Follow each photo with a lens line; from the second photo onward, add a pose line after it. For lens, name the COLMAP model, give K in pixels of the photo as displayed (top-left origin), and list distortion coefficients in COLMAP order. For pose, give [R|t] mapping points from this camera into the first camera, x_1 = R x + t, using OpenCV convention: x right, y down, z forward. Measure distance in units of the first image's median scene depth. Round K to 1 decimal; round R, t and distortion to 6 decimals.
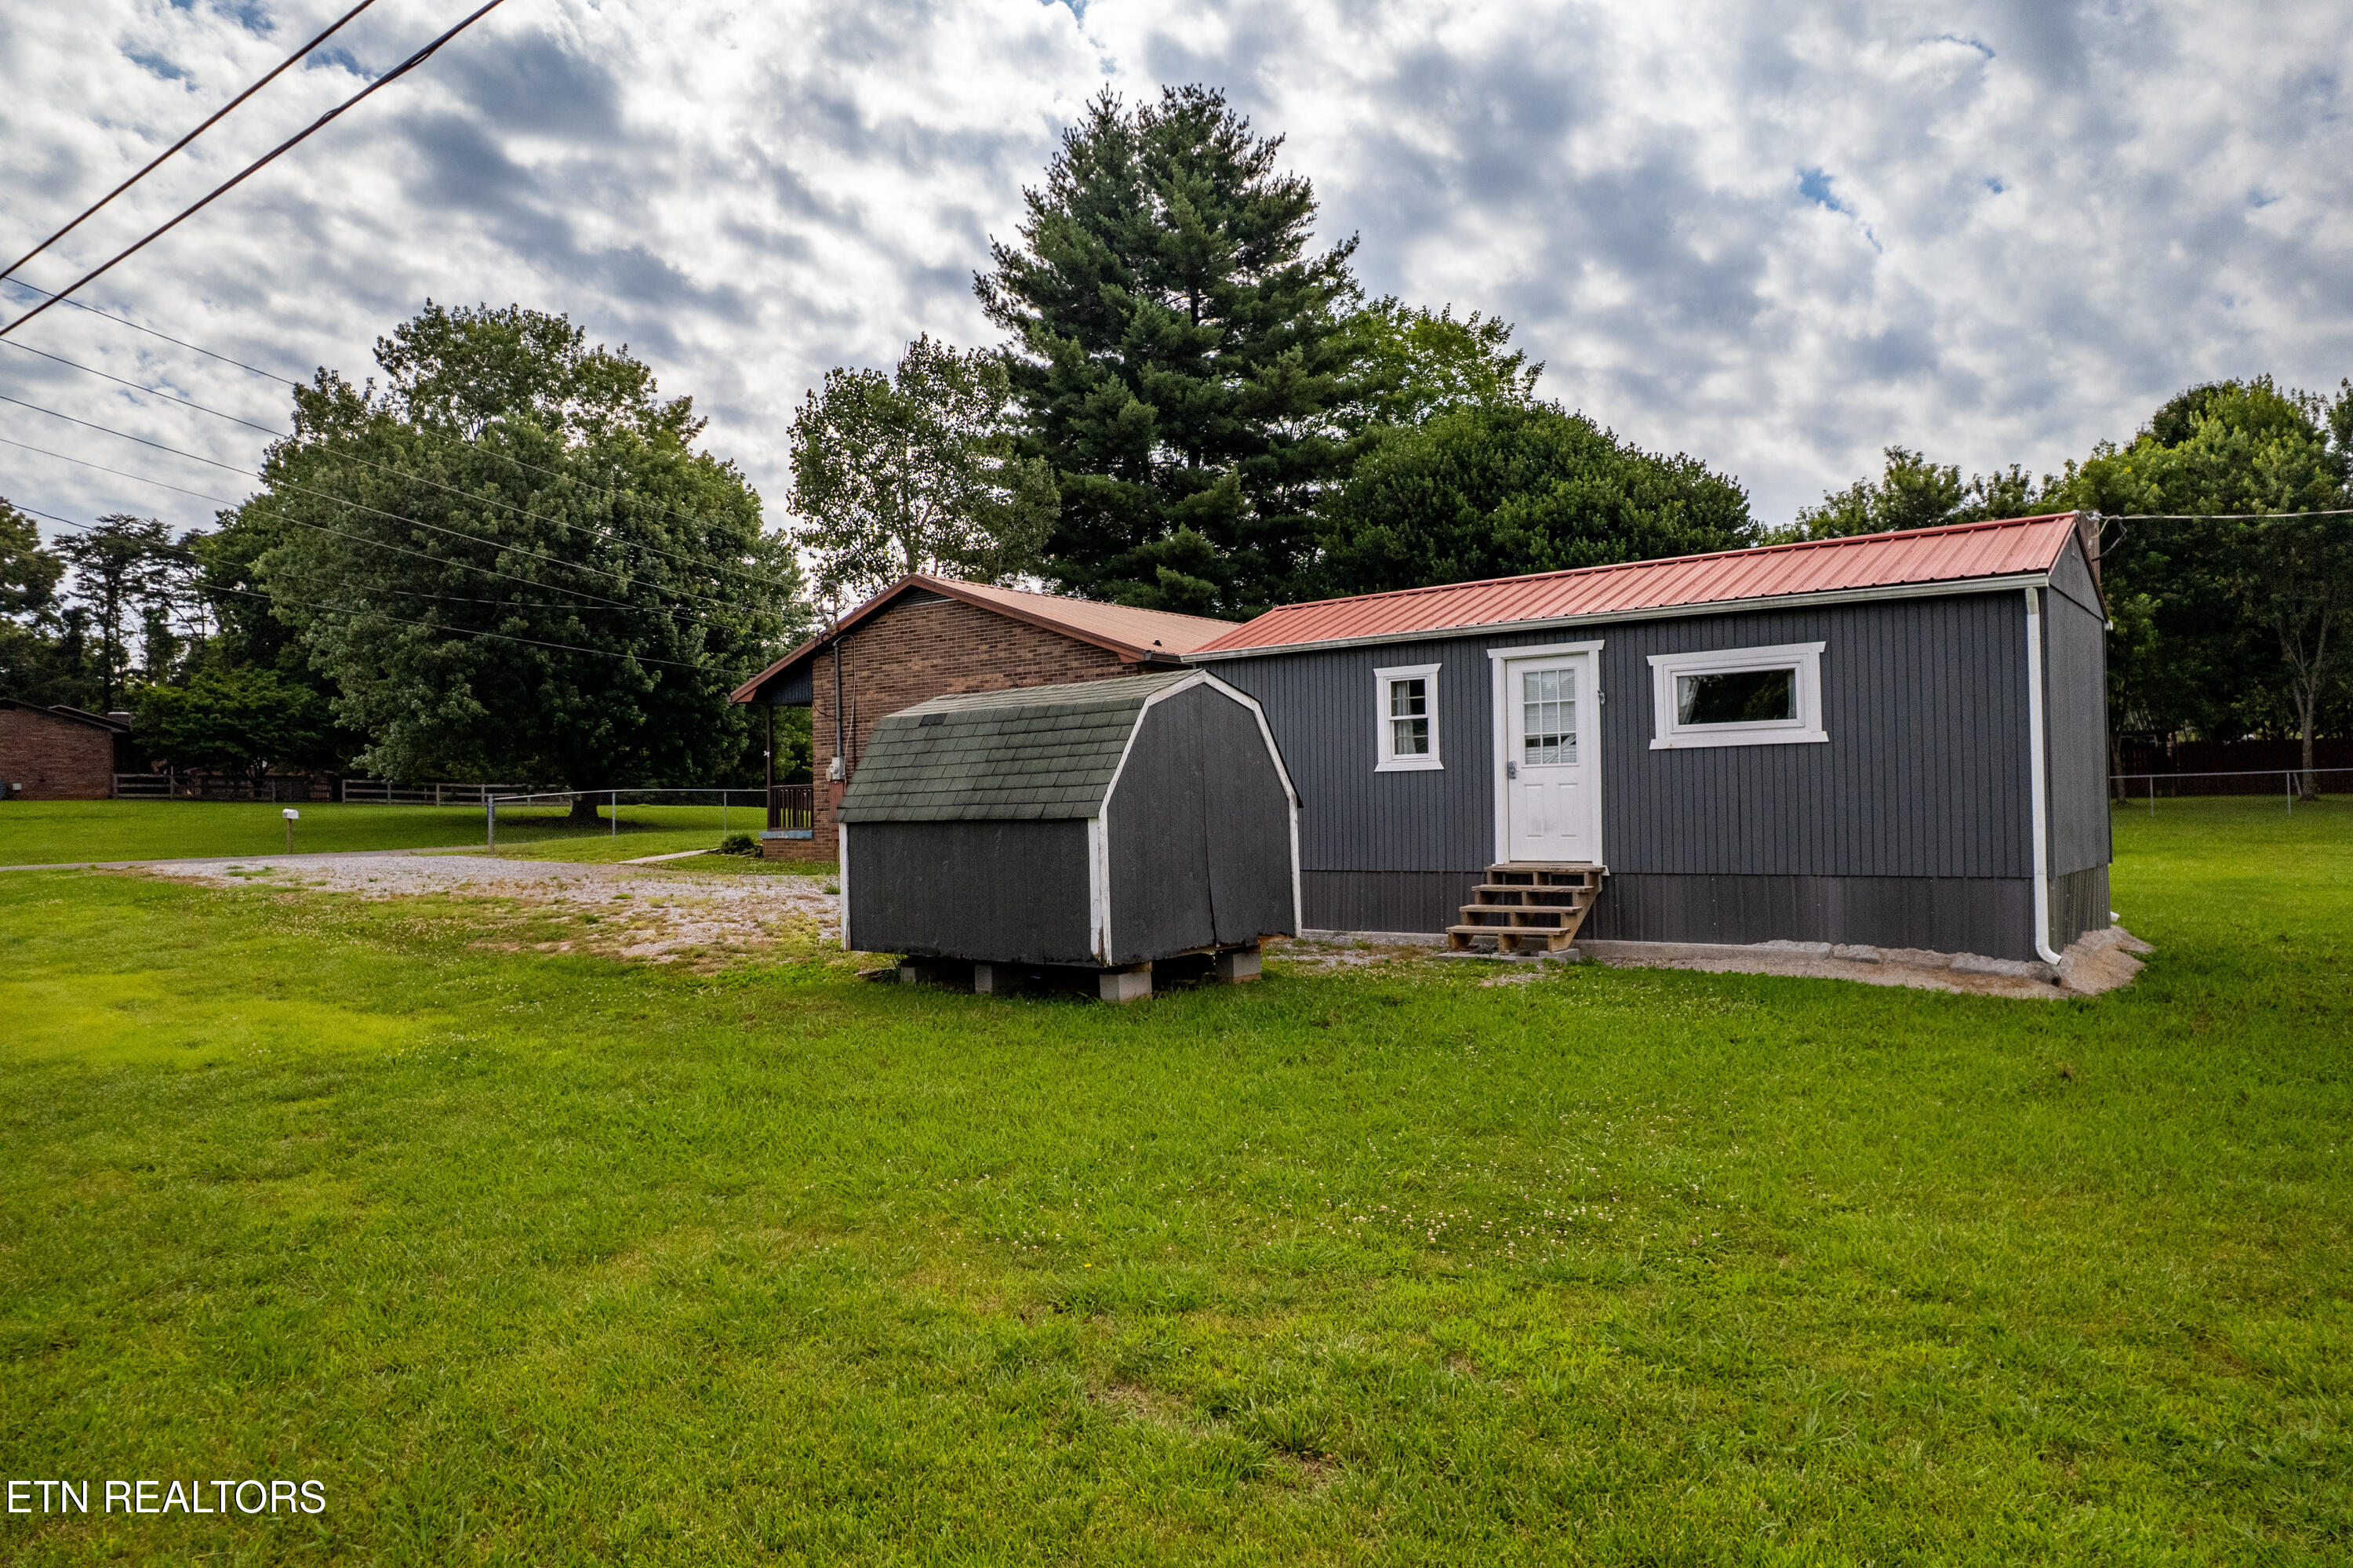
lens RADIAL K [[1526.4, 0, 1173.1], [0, 1526.4, 811.5], [0, 0, 1]] dist [-0.076047, 0.060399]
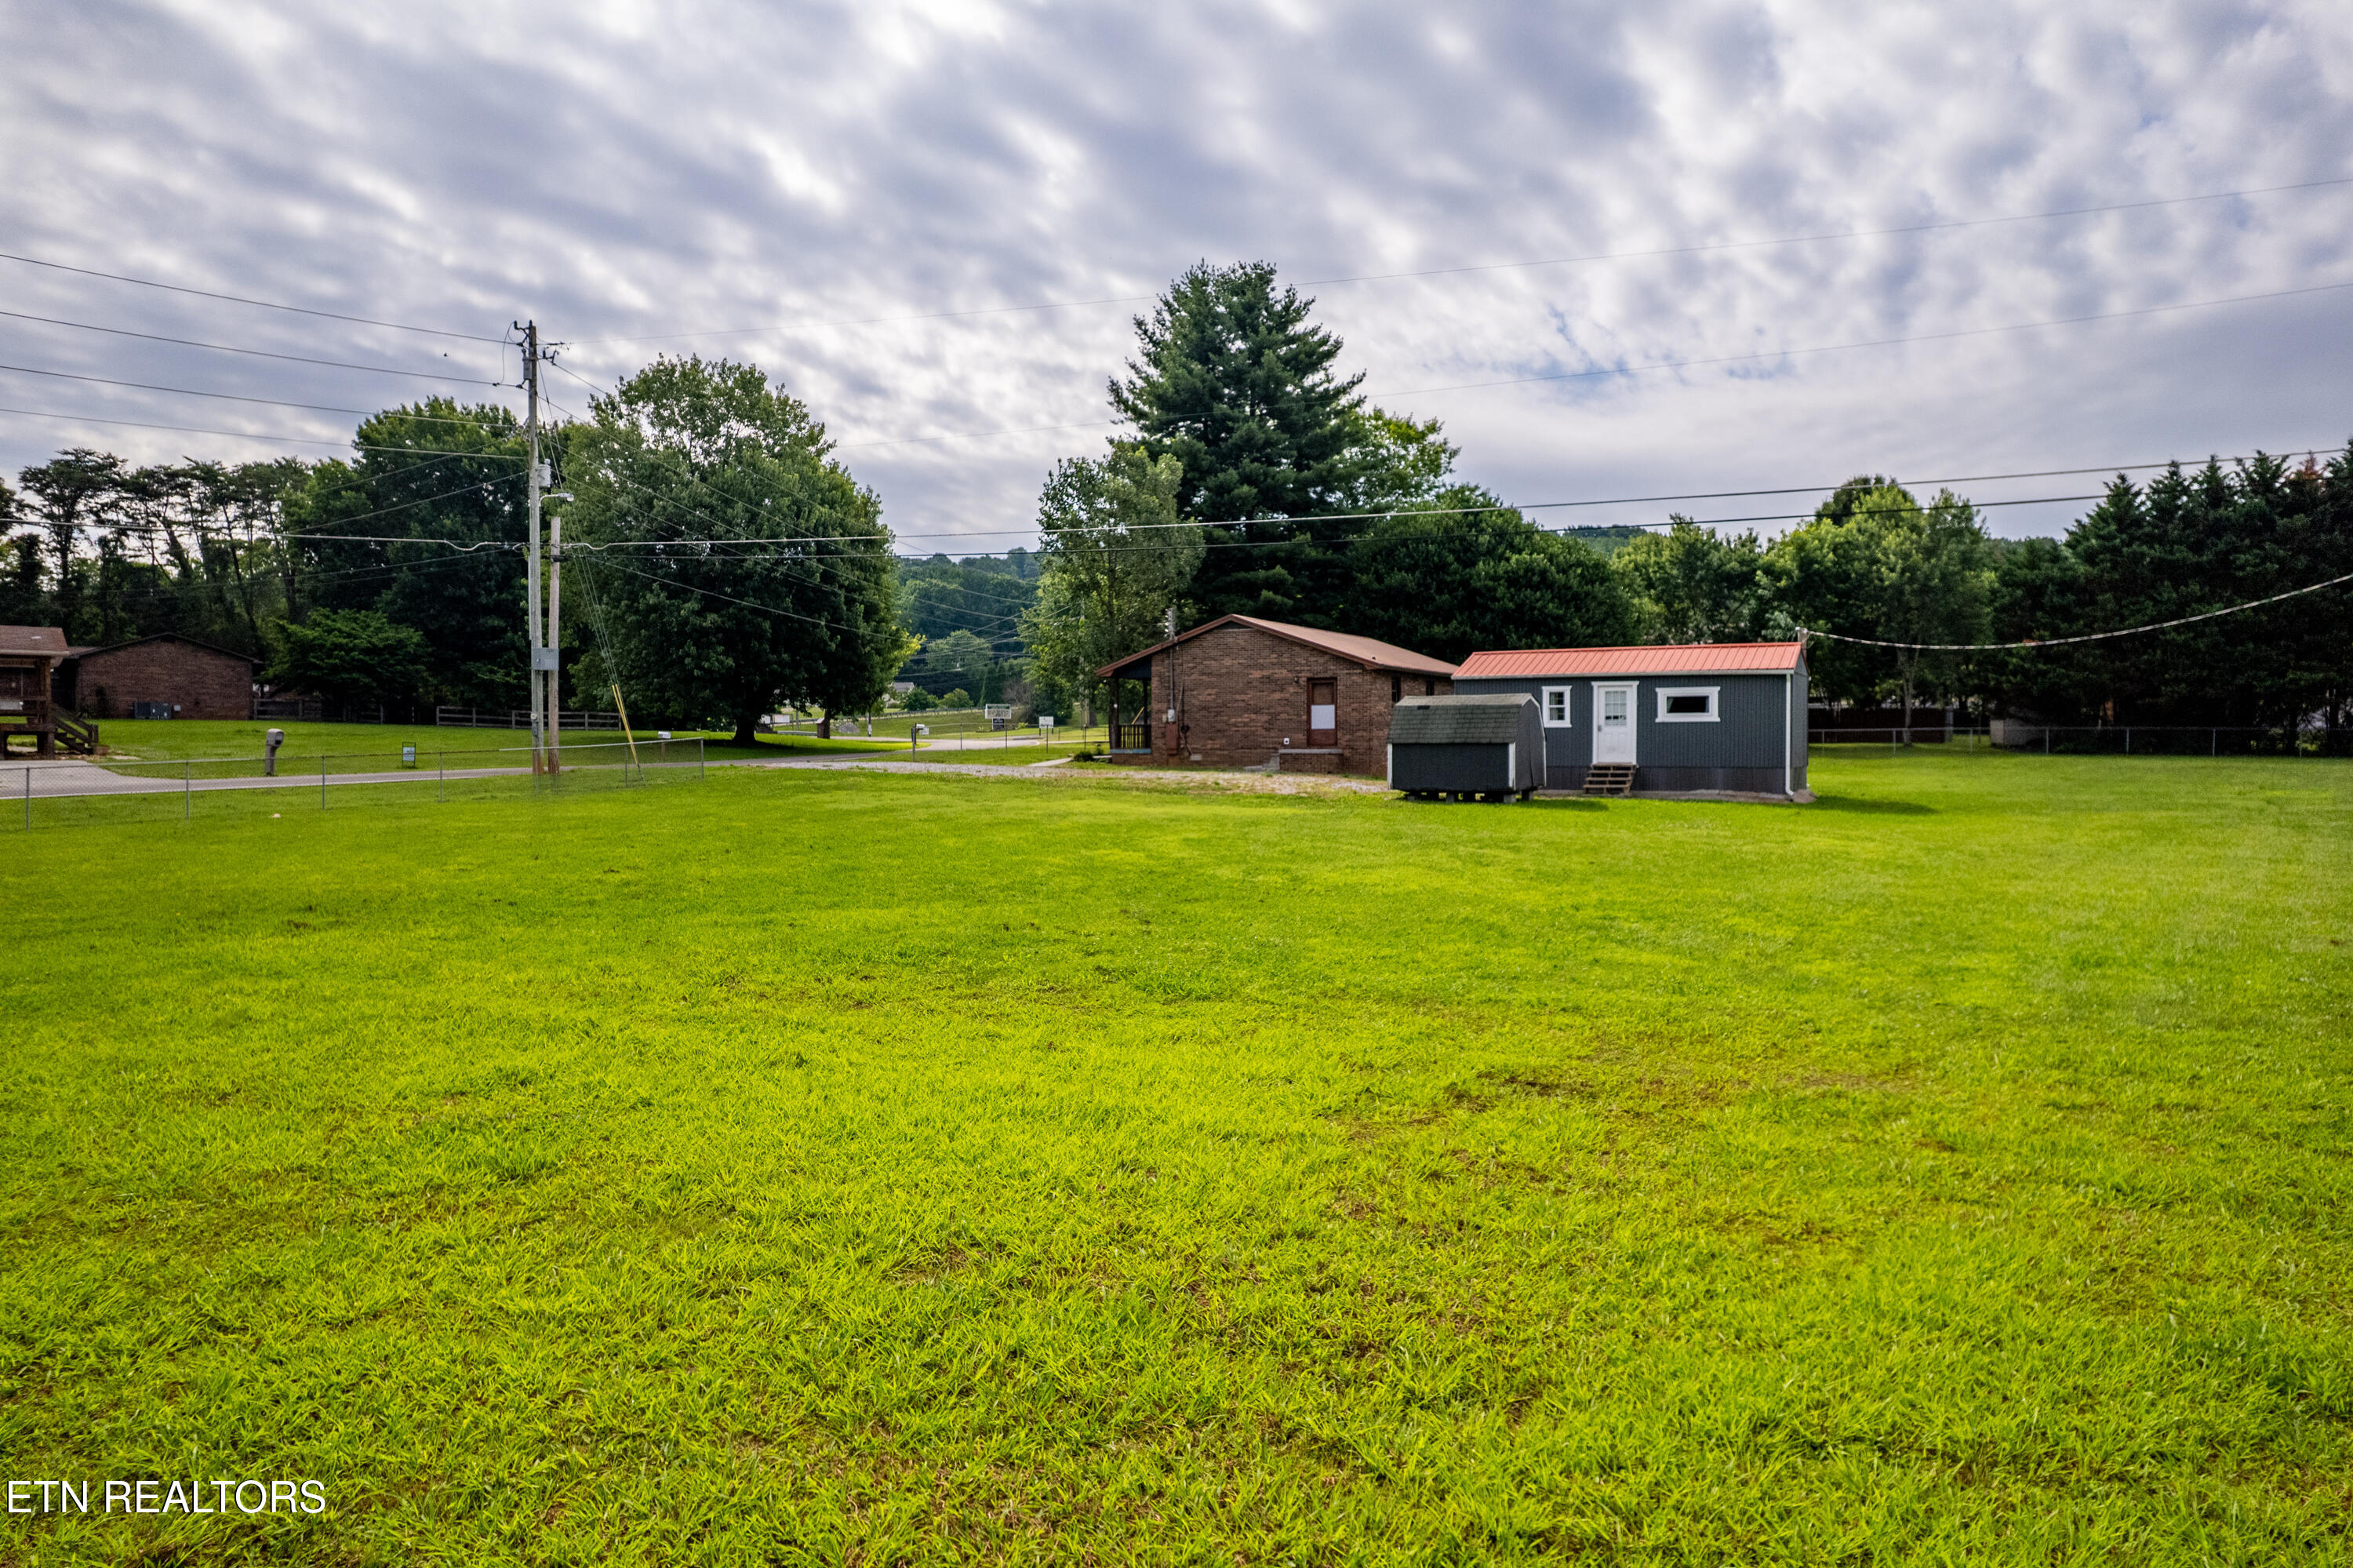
lens RADIAL K [[1526.4, 0, 1173.1], [0, 1526.4, 811.5], [0, 0, 1]] dist [-0.076047, 0.060399]
pose [[0.984995, 0.006422, 0.172463, -0.430451], [-0.014037, 0.998978, 0.042969, 0.006608], [-0.172011, -0.044745, 0.984078, -0.661649]]
